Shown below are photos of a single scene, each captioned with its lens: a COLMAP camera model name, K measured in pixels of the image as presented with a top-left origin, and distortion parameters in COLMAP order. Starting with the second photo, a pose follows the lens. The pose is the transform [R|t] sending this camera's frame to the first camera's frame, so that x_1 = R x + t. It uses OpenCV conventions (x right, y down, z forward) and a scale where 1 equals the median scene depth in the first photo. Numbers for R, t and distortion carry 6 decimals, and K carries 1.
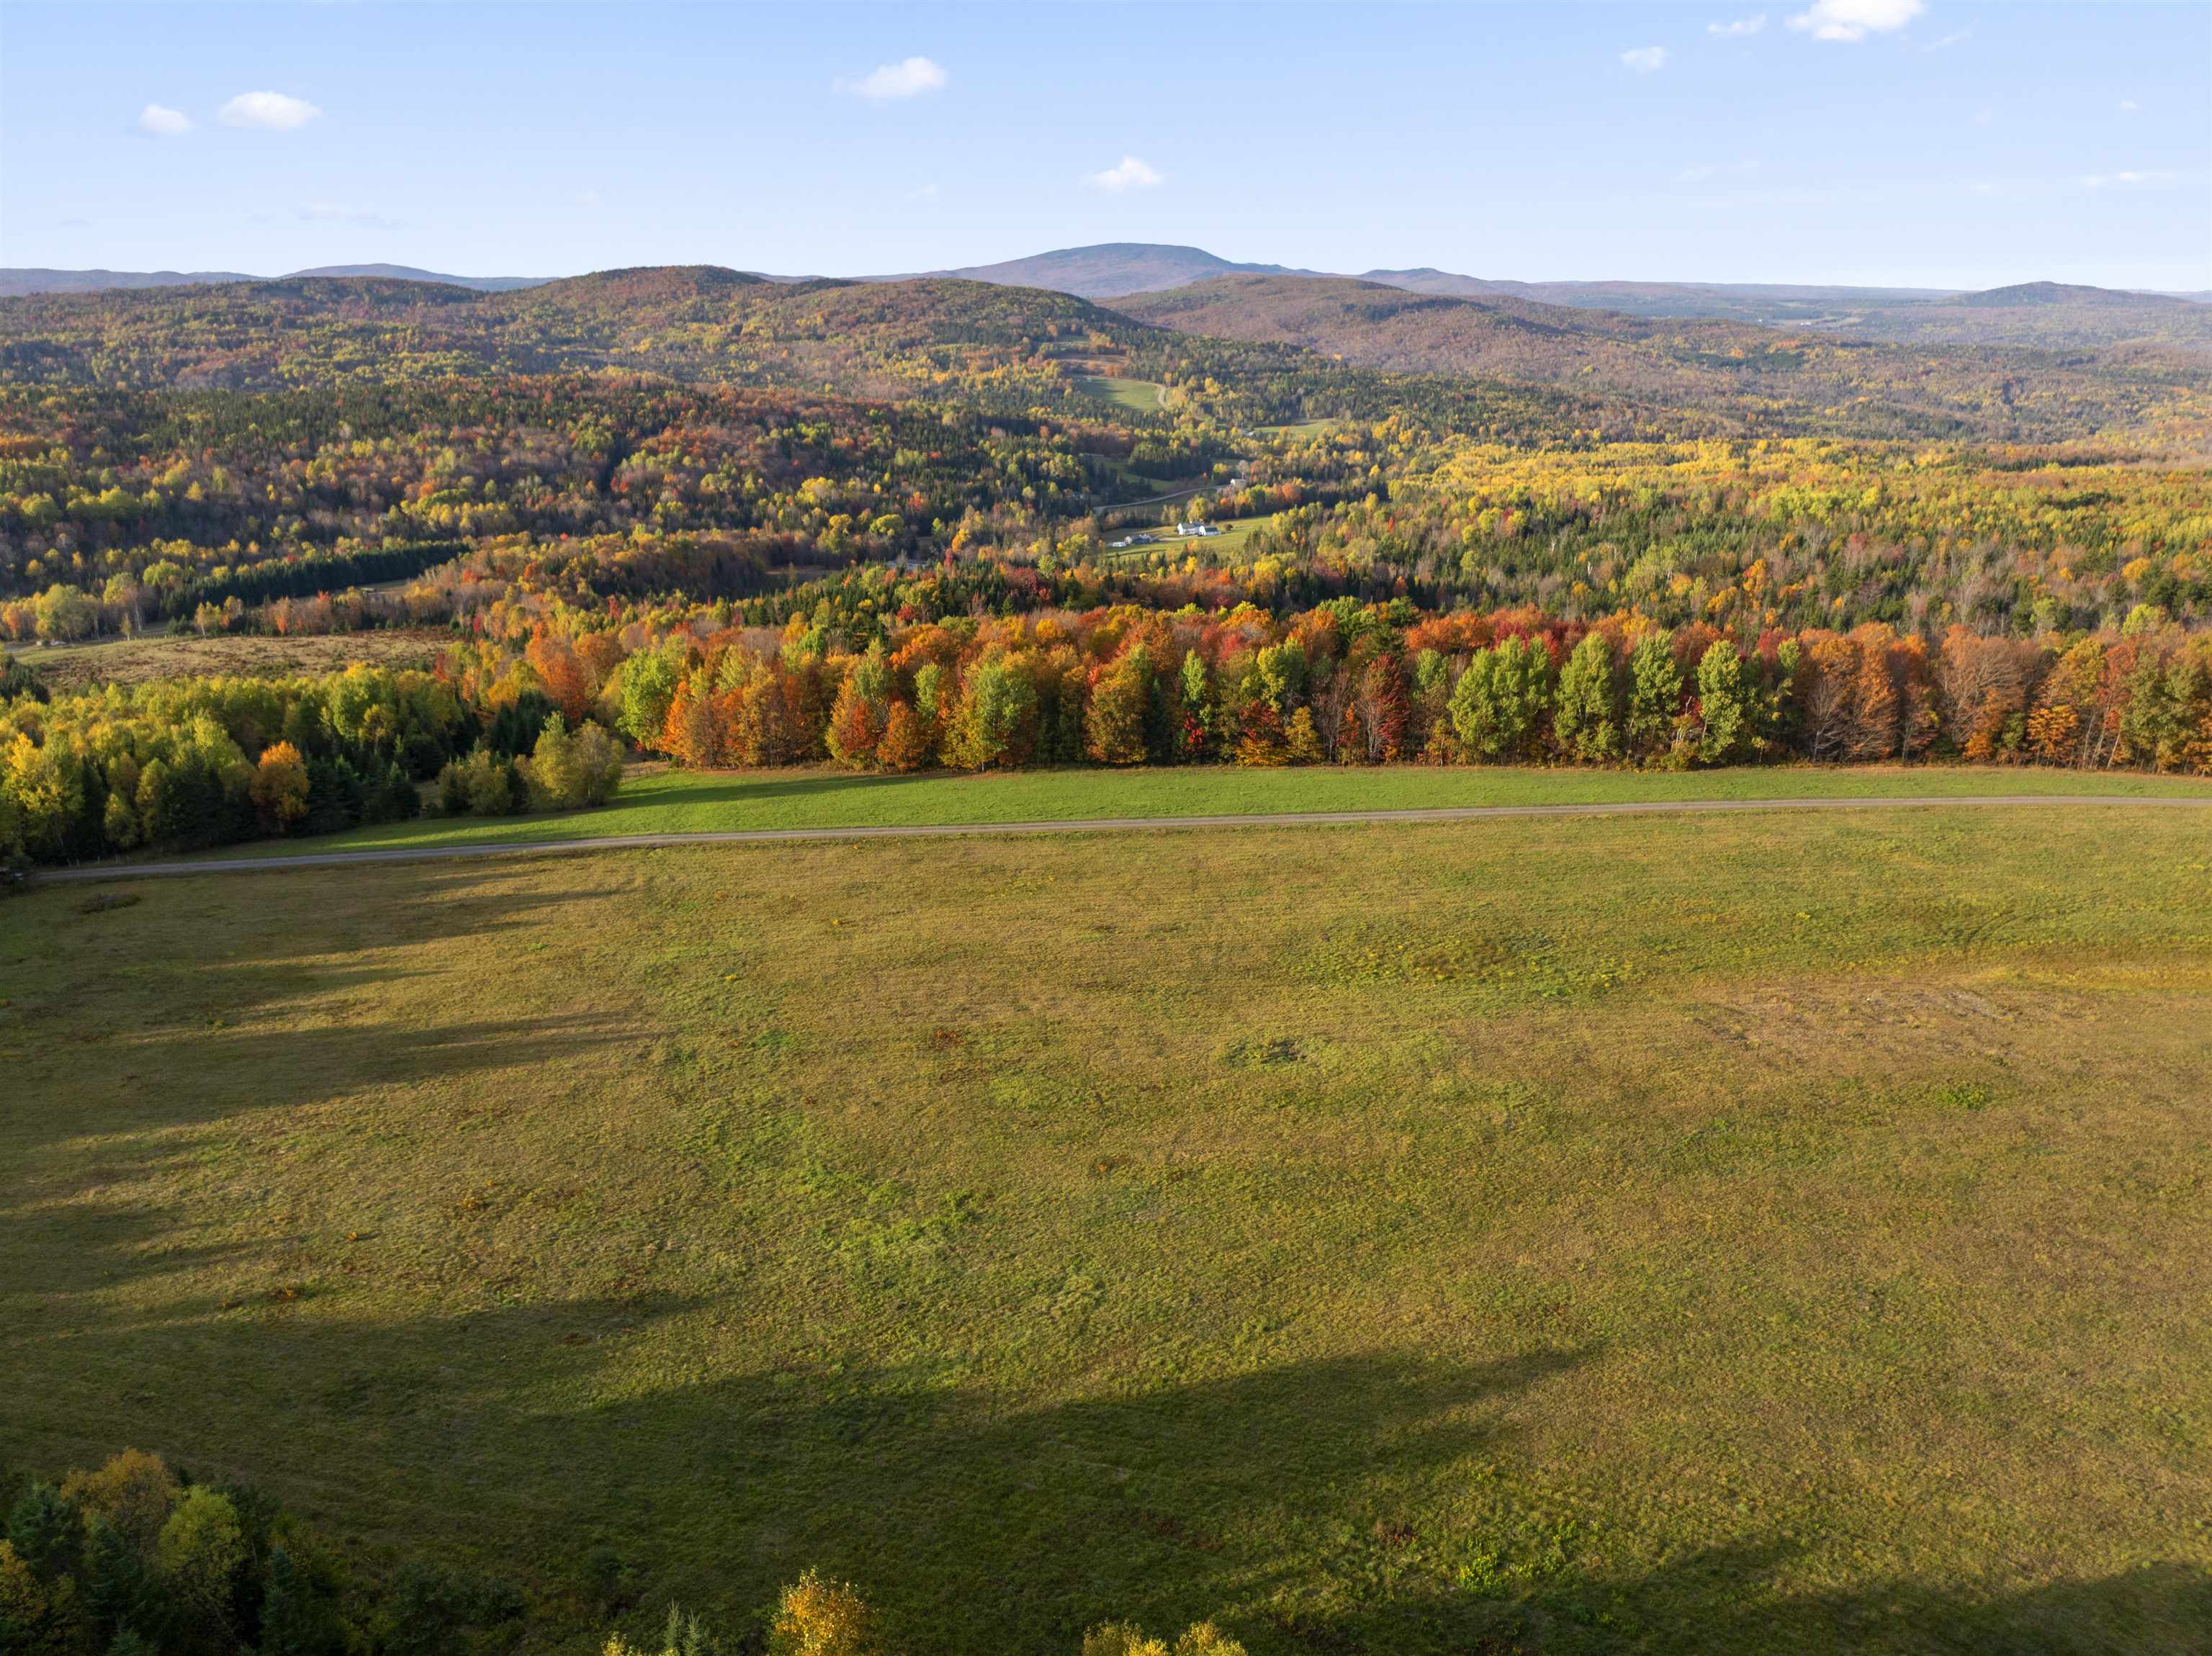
lens RADIAL K [[1559.4, 0, 1115.5], [0, 1559.4, 819.4], [0, 0, 1]] dist [-0.035972, -0.003260]
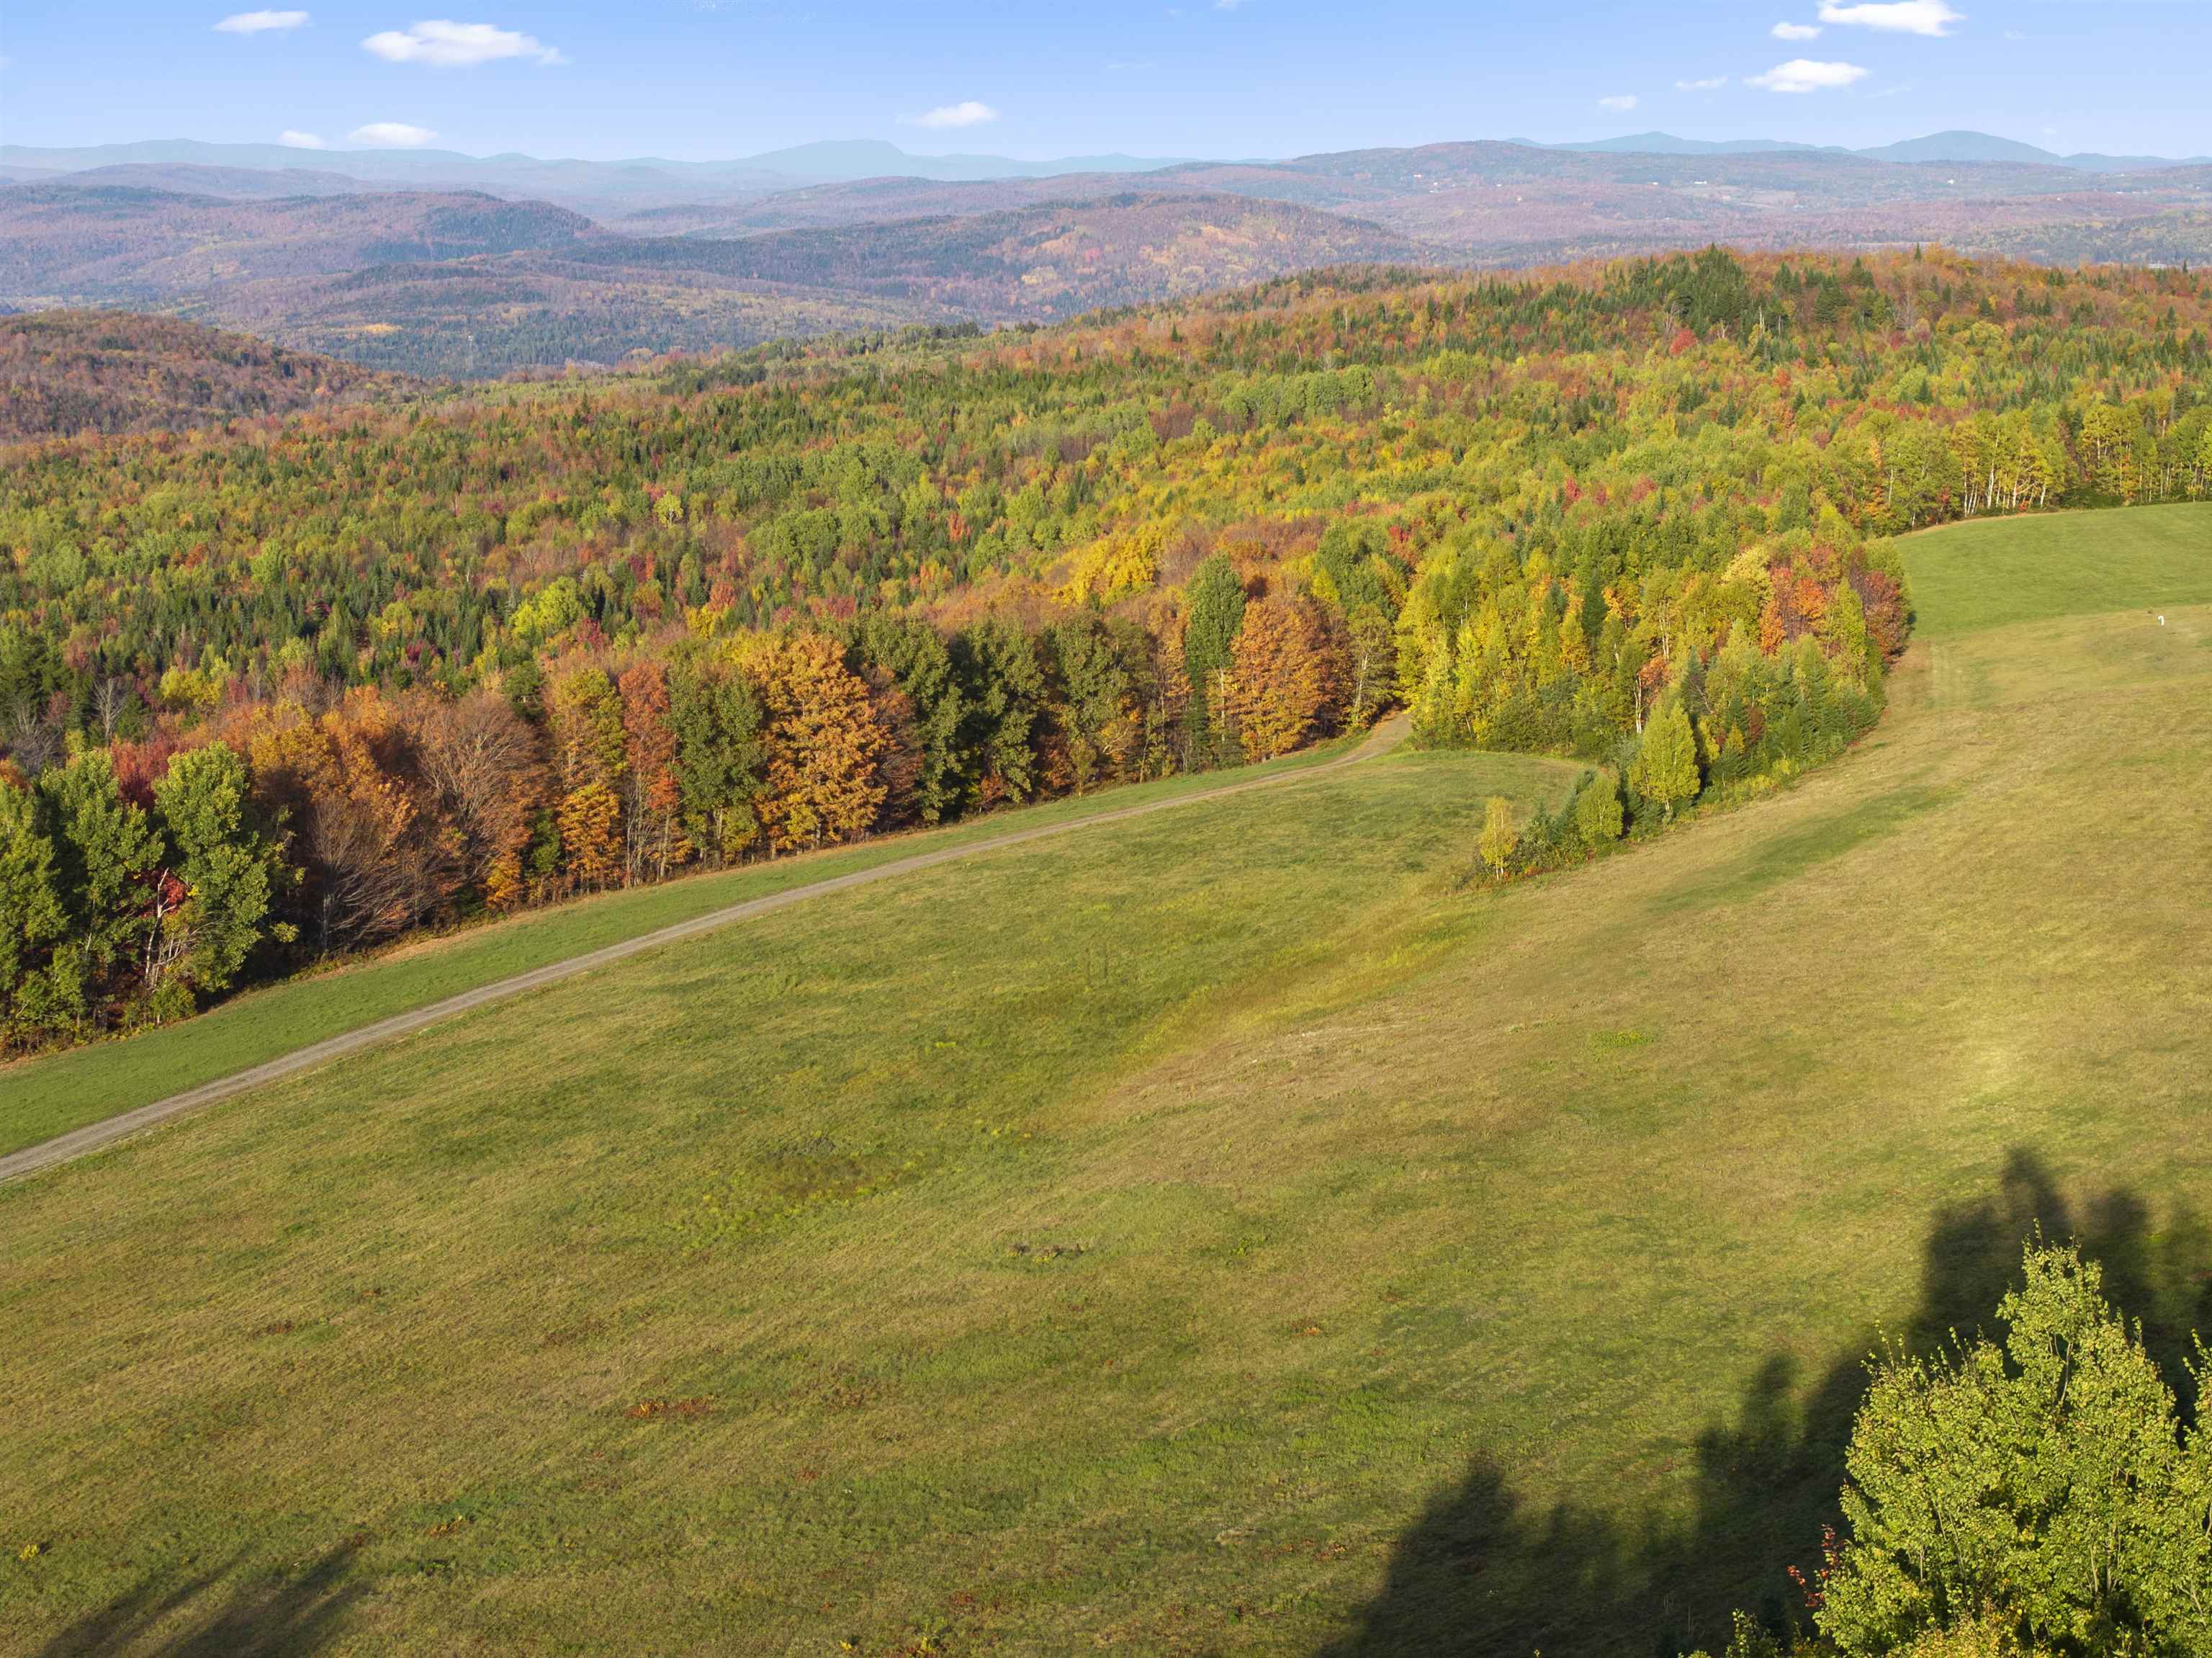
lens RADIAL K [[4444.6, 0, 1127.5], [0, 4444.6, 835.5], [0, 0, 1]] dist [-0.188515, 1.321166]
pose [[0.438381, -0.139787, 0.887852, -0.162278], [0.299298, 0.954156, 0.002447, -0.000044], [-0.847492, 0.264660, 0.460122, 0.016343]]
